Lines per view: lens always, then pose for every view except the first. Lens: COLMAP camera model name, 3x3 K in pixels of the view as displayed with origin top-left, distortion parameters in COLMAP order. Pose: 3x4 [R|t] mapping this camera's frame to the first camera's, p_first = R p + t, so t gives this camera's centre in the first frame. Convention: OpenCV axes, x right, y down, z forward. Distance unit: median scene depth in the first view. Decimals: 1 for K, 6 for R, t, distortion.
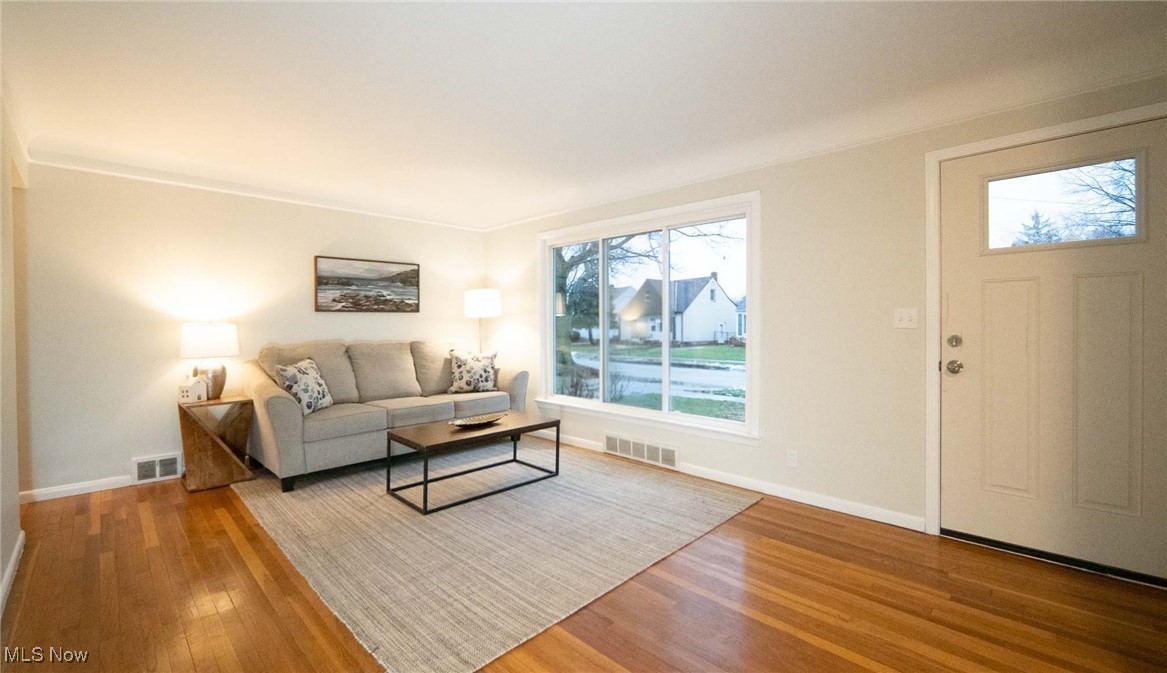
lens RADIAL K [[479.1, 0, 581.7], [0, 479.1, 333.0], [0, 0, 1]] dist [-0.018207, -0.000019]
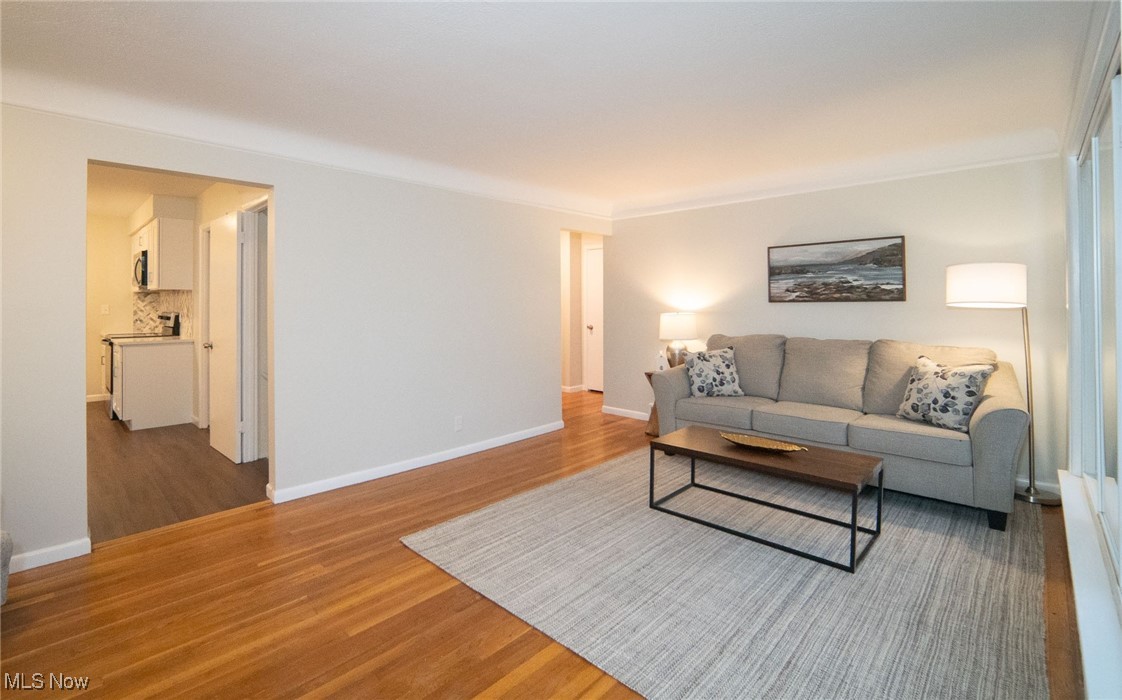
lens RADIAL K [[501.3, 0, 516.5], [0, 501.3, 299.3], [0, 0, 1]] dist [-0.016299, 0.000648]
pose [[-0.018775, -0.006608, -0.999802, 0.485996], [-0.016664, 0.999841, -0.006295, -0.034743], [0.999685, 0.016542, -0.018882, 0.470993]]
